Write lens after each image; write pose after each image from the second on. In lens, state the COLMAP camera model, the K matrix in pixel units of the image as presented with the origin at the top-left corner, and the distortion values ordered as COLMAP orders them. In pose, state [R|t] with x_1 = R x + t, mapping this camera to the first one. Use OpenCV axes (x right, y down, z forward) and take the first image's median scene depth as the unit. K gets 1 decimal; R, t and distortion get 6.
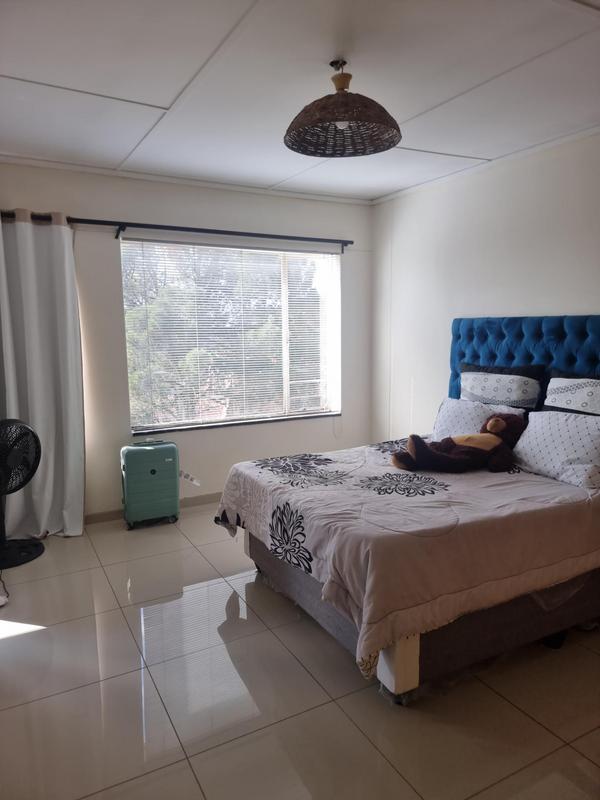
lens RADIAL K [[552.7, 0, 298.7], [0, 552.7, 399.2], [0, 0, 1]] dist [0.036312, 0.001334]
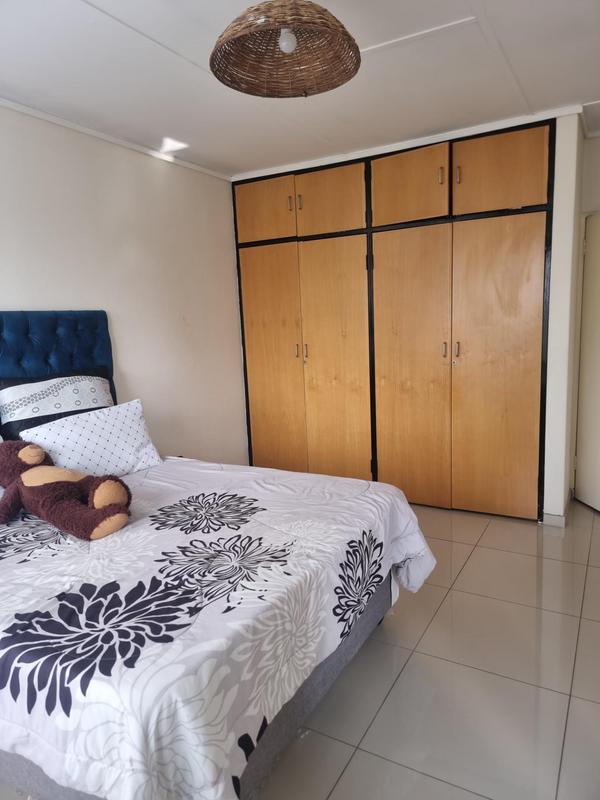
lens RADIAL K [[552.7, 0, 298.5], [0, 552.7, 401.1], [0, 0, 1]] dist [0.036312, 0.001334]
pose [[-0.528437, -0.098082, 0.843288, -0.522049], [0.169212, 0.961206, 0.217832, -0.145061], [-0.831938, 0.257804, -0.491340, 1.221391]]
